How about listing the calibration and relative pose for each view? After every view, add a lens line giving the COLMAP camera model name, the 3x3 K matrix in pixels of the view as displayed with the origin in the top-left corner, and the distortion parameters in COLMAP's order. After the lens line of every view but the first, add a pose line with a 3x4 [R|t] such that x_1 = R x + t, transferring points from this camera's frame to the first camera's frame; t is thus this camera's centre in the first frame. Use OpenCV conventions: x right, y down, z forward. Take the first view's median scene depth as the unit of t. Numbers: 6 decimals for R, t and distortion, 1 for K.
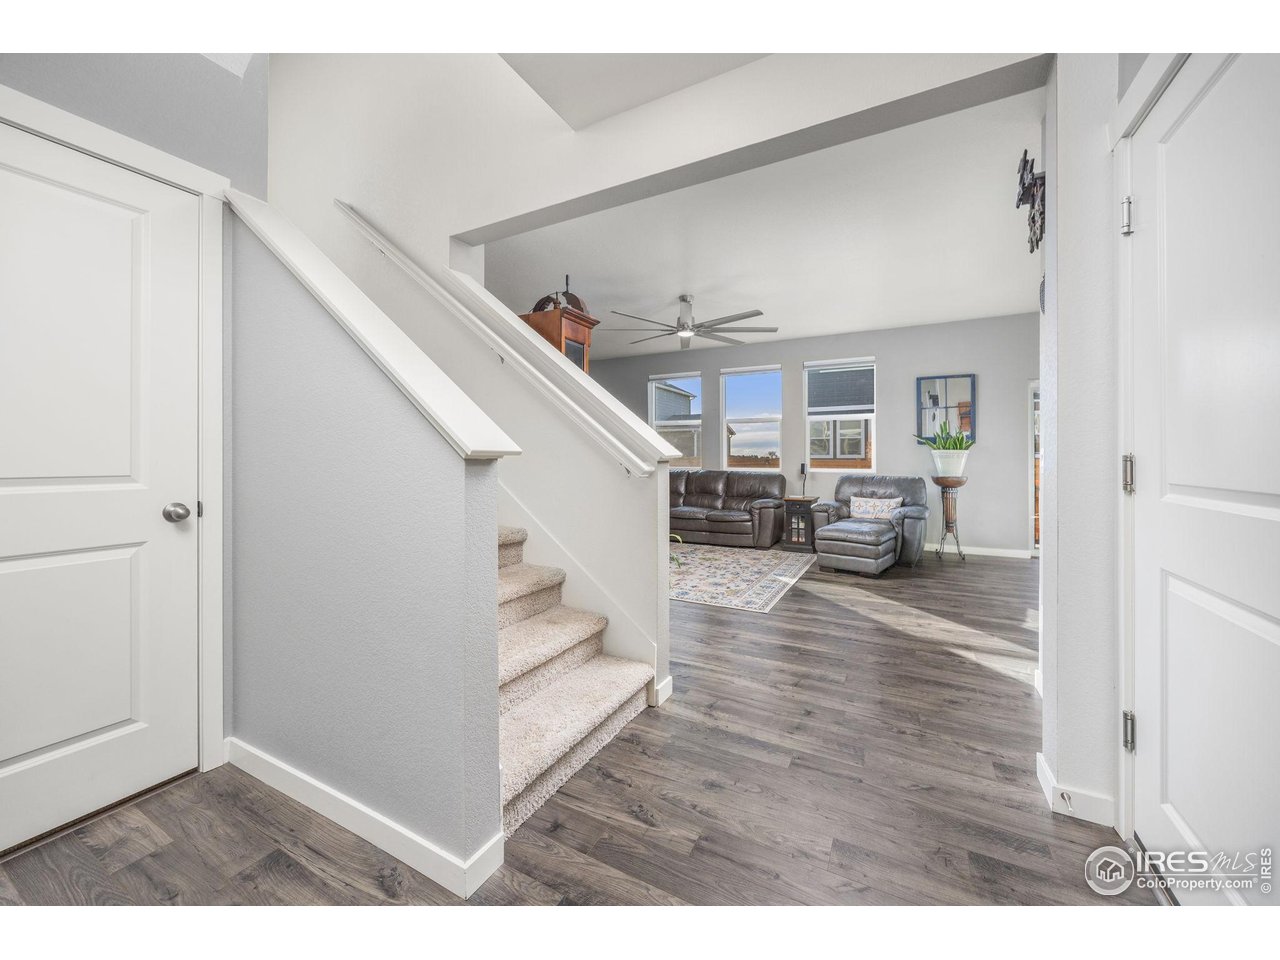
lens RADIAL K [[493.0, 0, 640.5], [0, 493.0, 467.6], [0, 0, 1]] dist [0.000272, -0.000334]
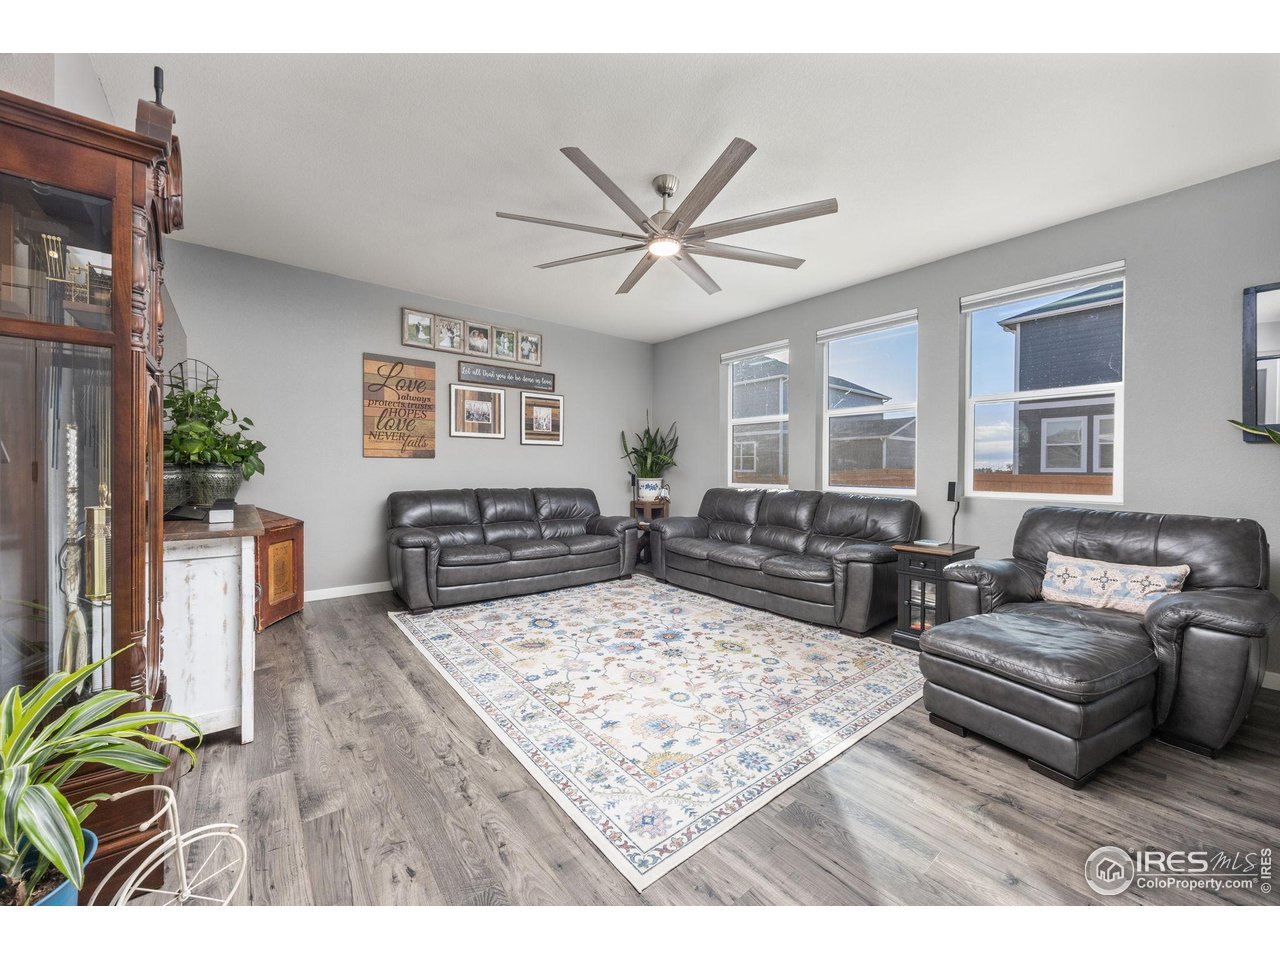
lens RADIAL K [[493.0, 0, 640.5], [0, 493.0, 467.6], [0, 0, 1]] dist [0.000272, -0.000334]
pose [[0.922674, 0.010373, -0.385442, 0.241078], [-0.020553, 0.999540, -0.022299, -0.005016], [0.385034, 0.028497, 0.922462, 0.395298]]
